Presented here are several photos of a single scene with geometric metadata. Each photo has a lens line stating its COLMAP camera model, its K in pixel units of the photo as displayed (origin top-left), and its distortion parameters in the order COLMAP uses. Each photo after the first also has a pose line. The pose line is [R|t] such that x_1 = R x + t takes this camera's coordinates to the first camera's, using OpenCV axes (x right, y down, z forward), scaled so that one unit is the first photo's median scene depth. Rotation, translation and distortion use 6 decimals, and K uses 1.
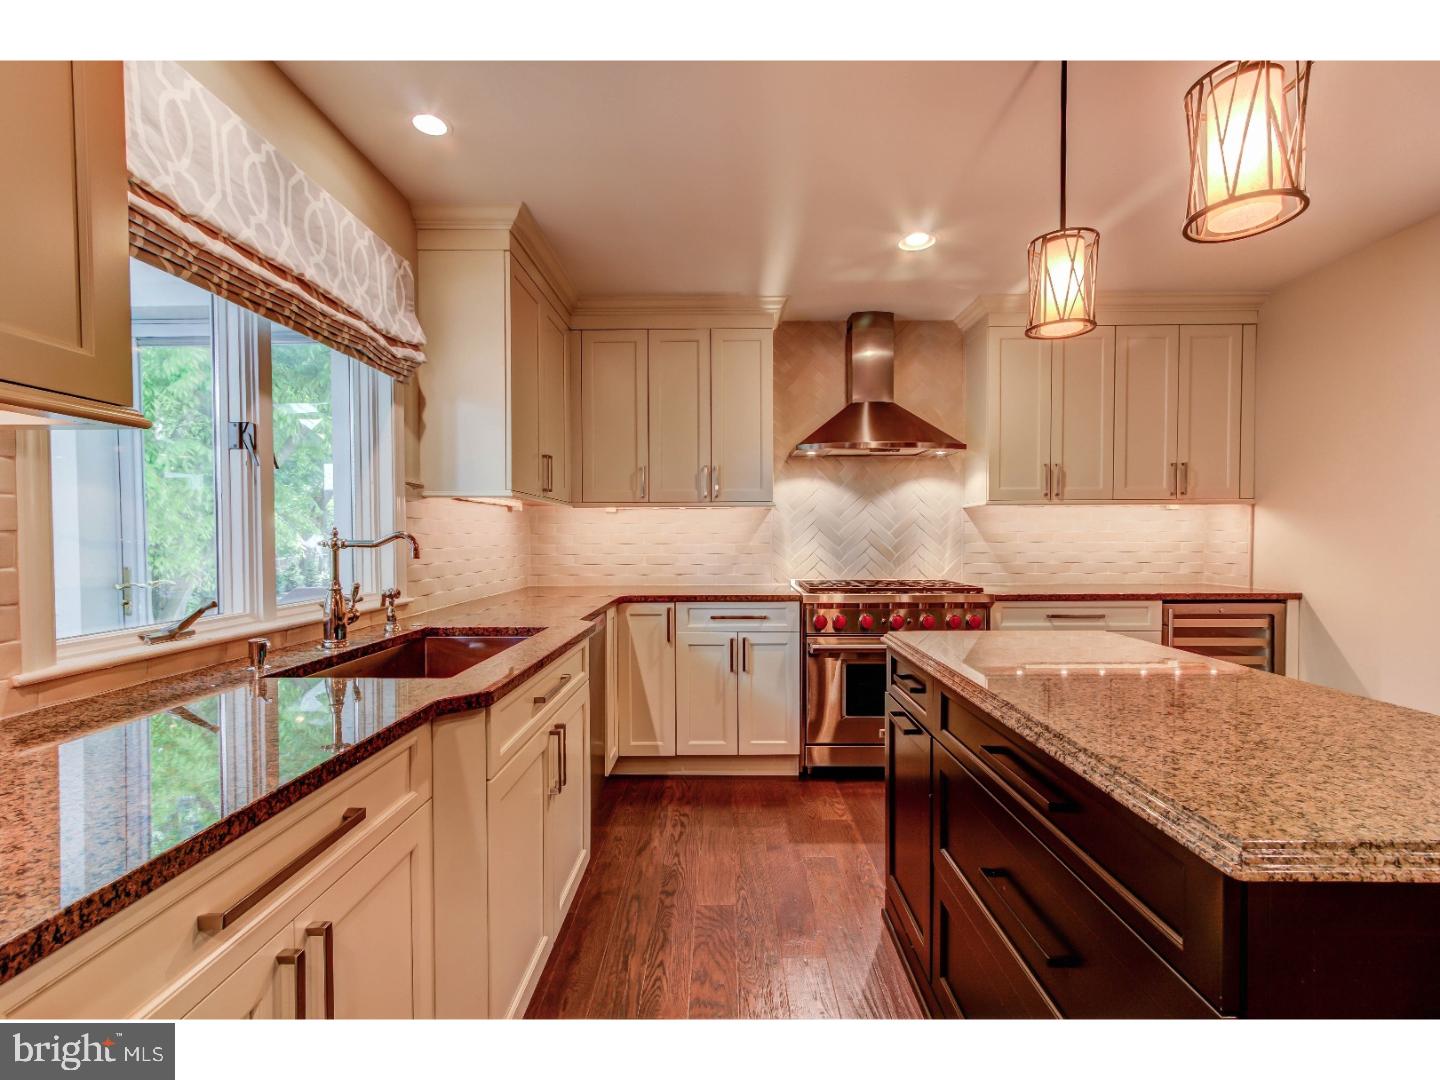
lens RADIAL K [[657.4, 0, 722.9], [0, 657.4, 550.6], [0, 0, 1]] dist [-0.001176, 0.001109]
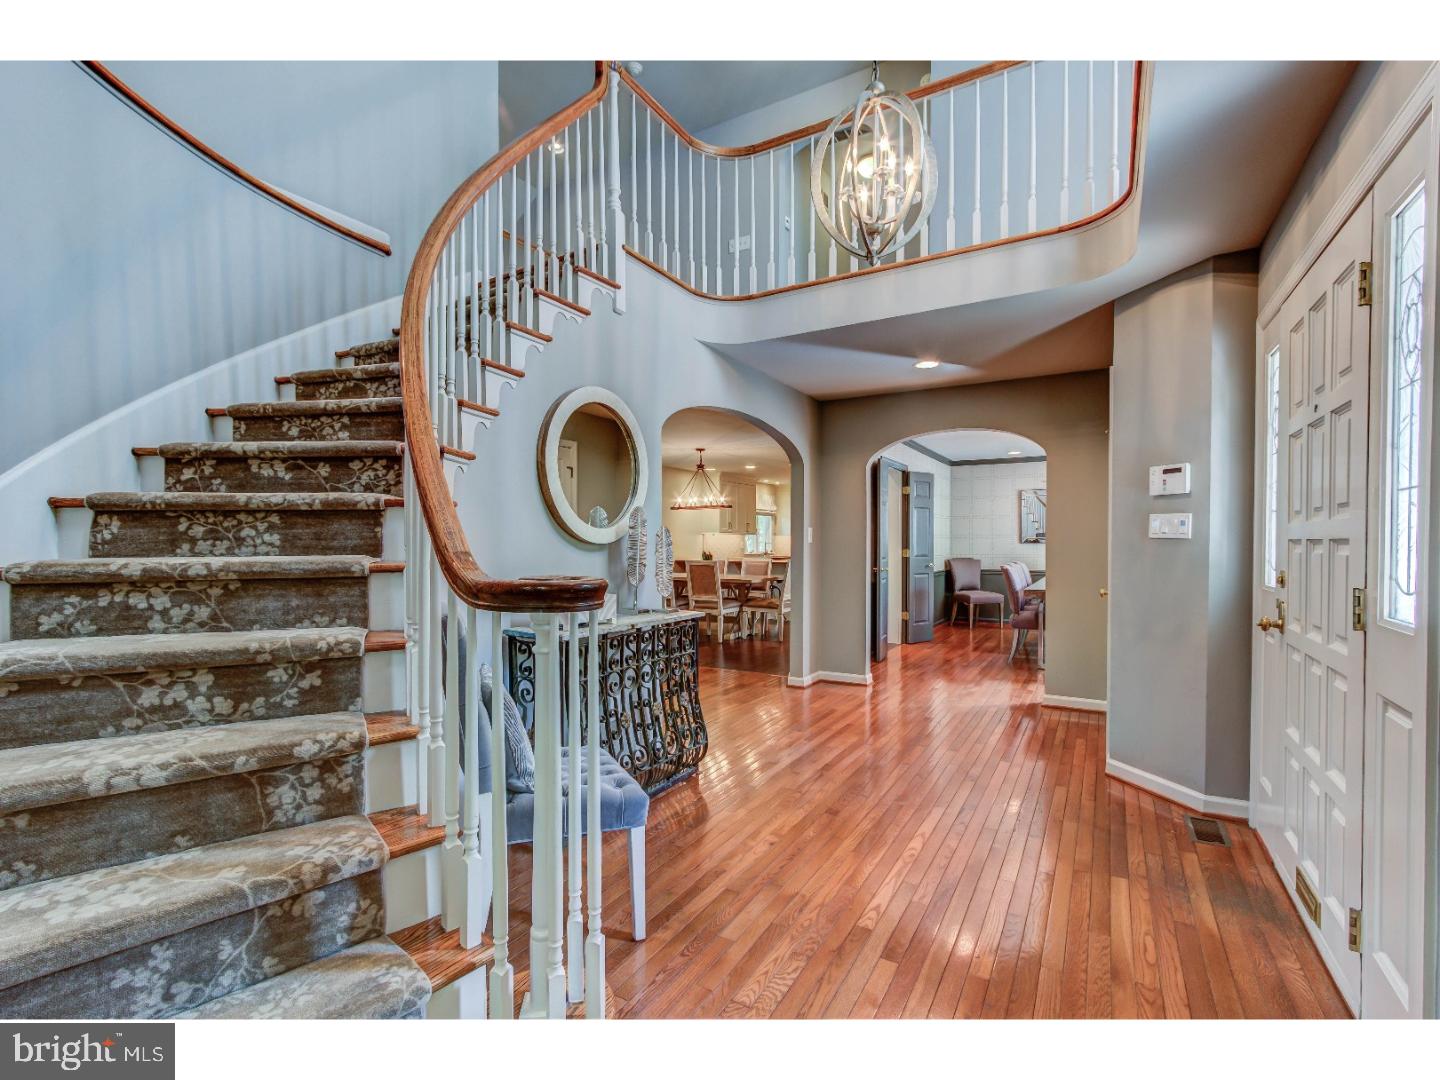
lens RADIAL K [[657.4, 0, 721.5], [0, 657.4, 543.8], [0, 0, 1]] dist [-0.001176, 0.001109]
pose [[0.867069, 0.002119, -0.498184, 1.541892], [-0.010533, 0.999845, -0.014080, 0.059122], [0.498077, 0.017456, 0.866957, -3.267212]]
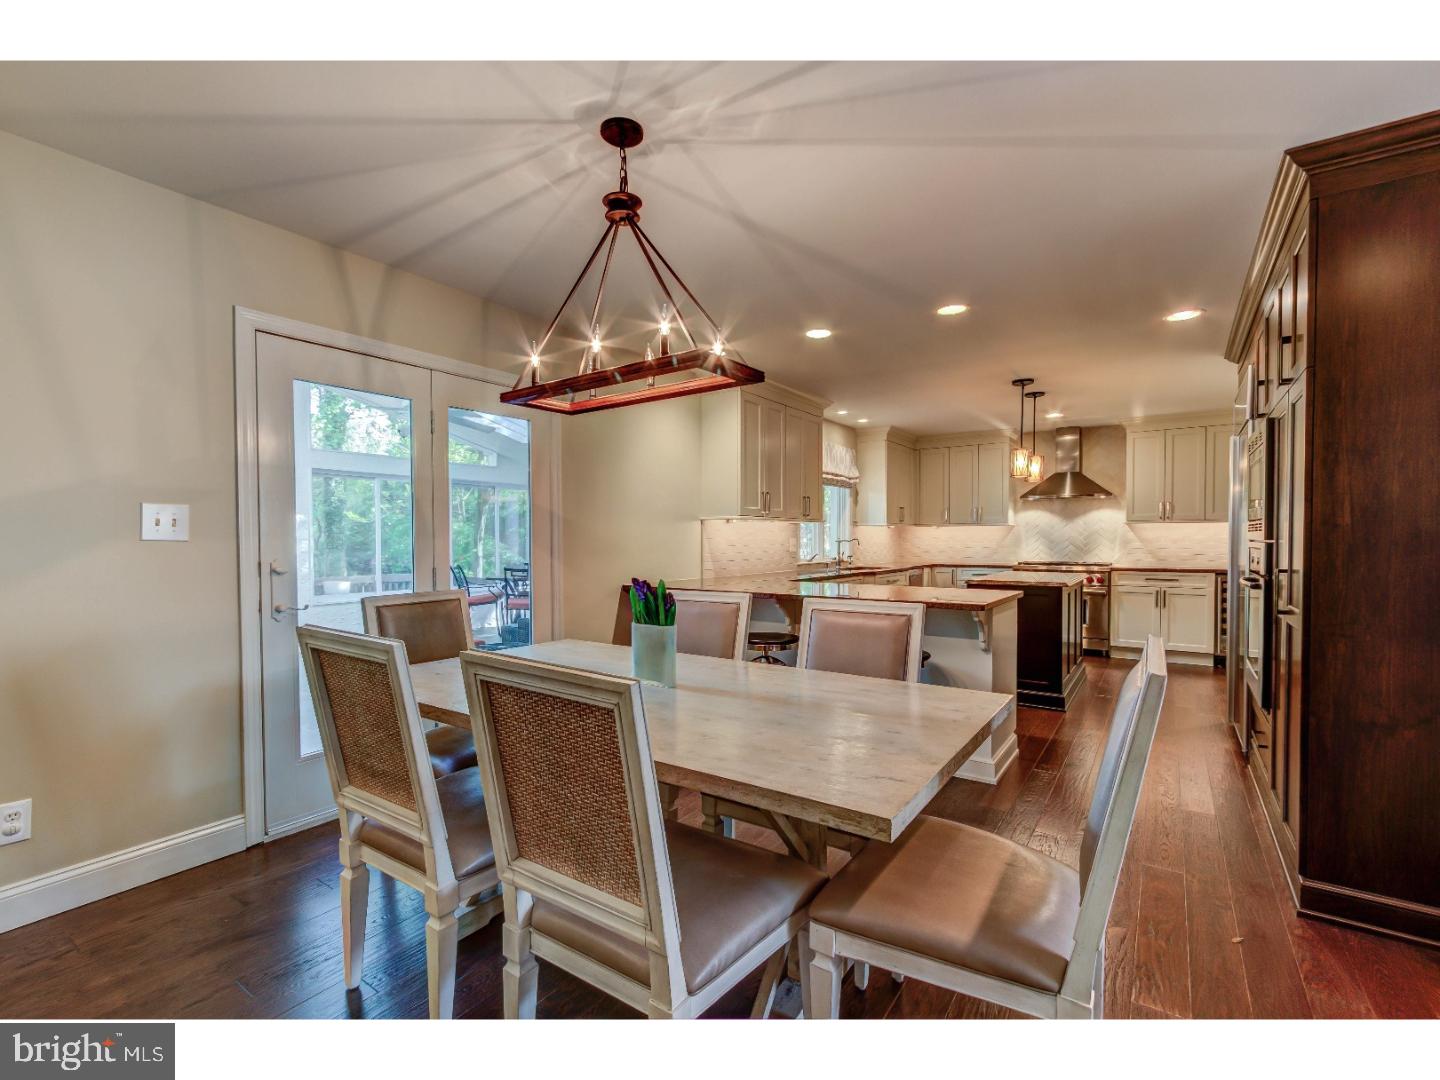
lens RADIAL K [[657.4, 0, 719.8], [0, 657.4, 545.0], [0, 0, 1]] dist [-0.001176, 0.001109]
pose [[0.828392, 0.008160, -0.560090, 0.542824], [-0.013011, 0.999904, -0.004676, 0.021116], [0.559998, 0.011161, 0.828419, -1.416083]]
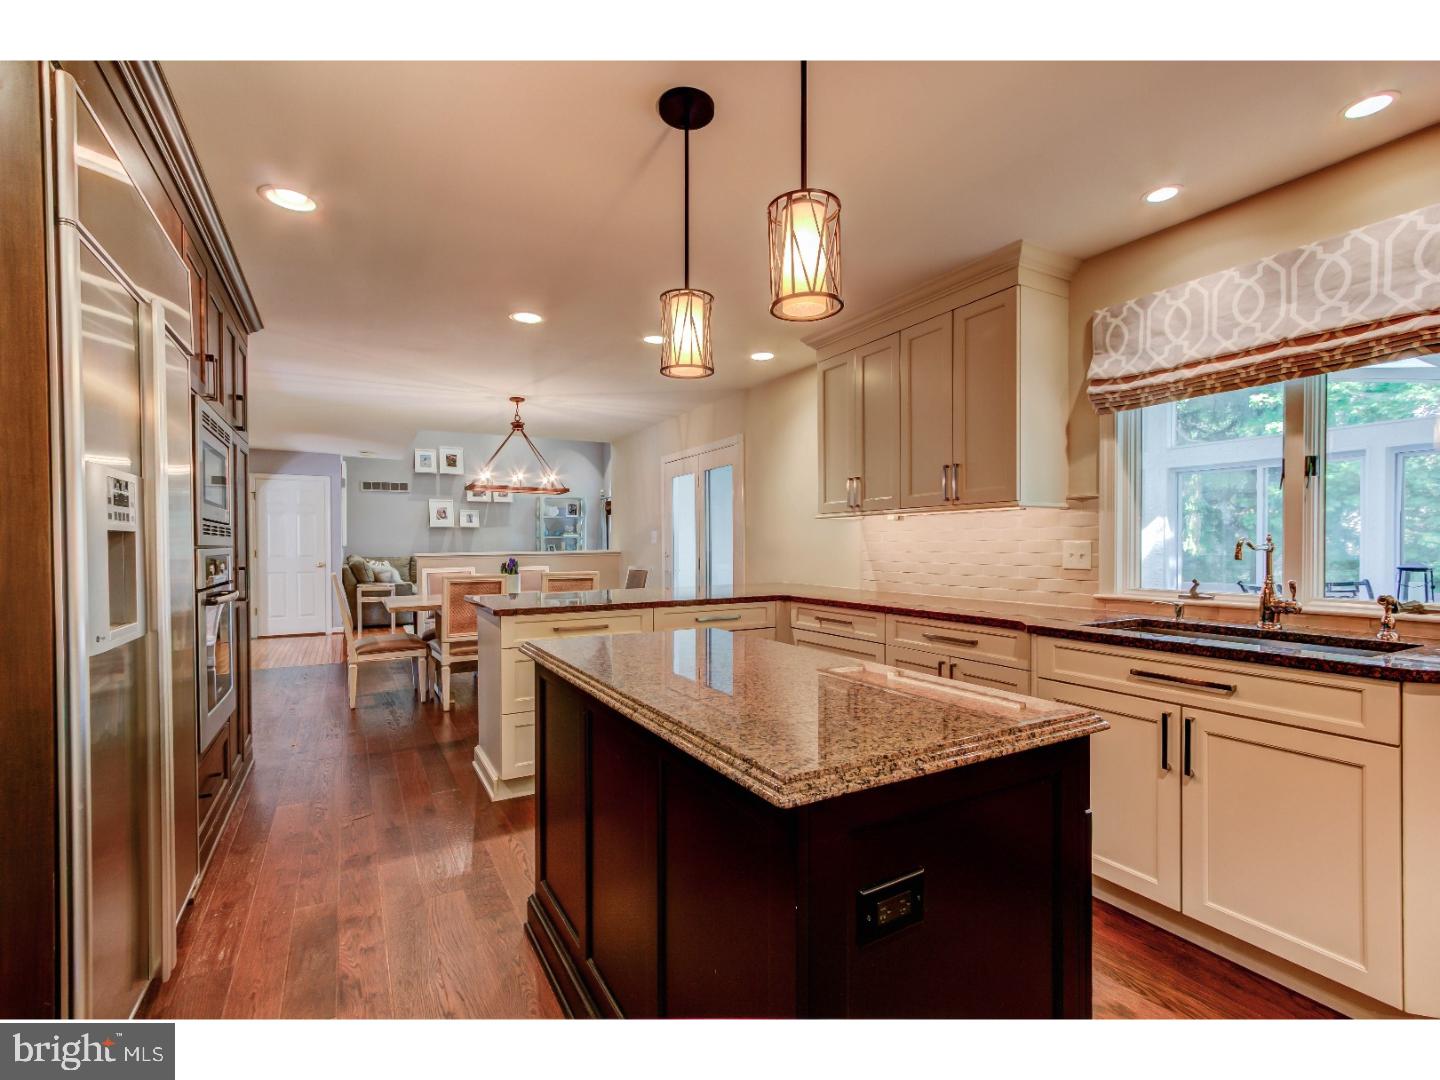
lens RADIAL K [[657.4, 0, 722.1], [0, 657.4, 541.9], [0, 0, 1]] dist [-0.001176, 0.001109]
pose [[-0.866158, 0.003487, -0.499758, 0.517802], [-0.004086, 0.999893, 0.014059, -0.018033], [0.499753, 0.014220, -0.866051, 0.845466]]
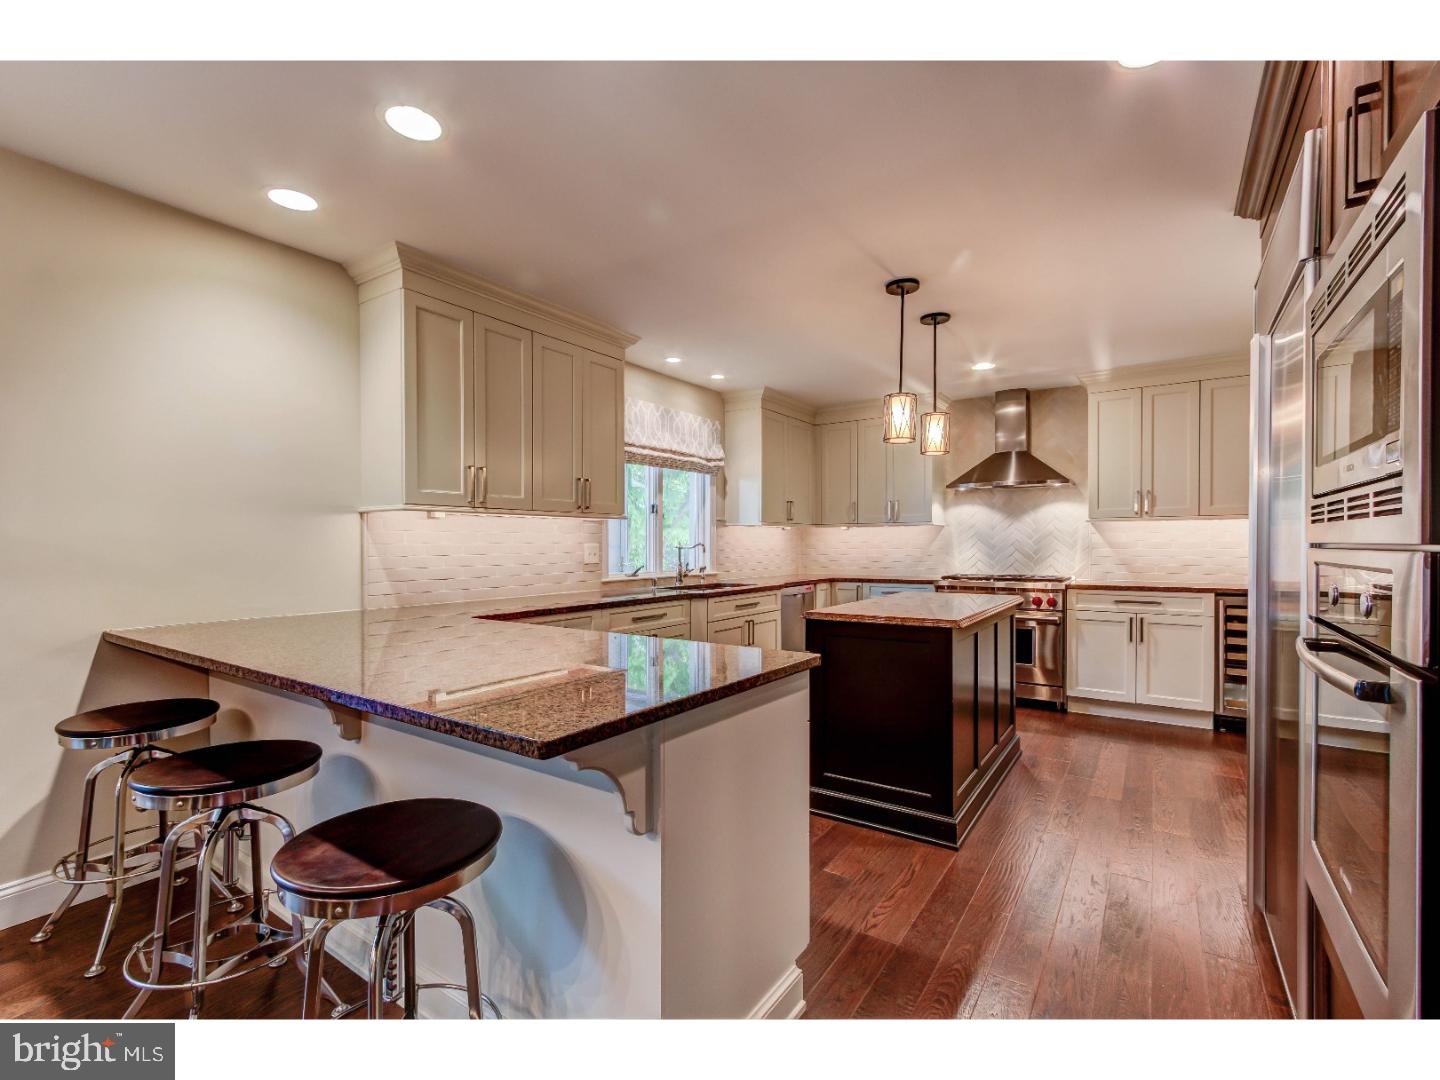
lens RADIAL K [[657.4, 0, 722.7], [0, 657.4, 544.9], [0, 0, 1]] dist [-0.001176, 0.001109]
pose [[0.834694, 0.002296, -0.550709, 0.570265], [-0.011491, 0.999846, -0.013248, 0.007464], [0.550594, 0.017386, 0.834592, -0.633795]]
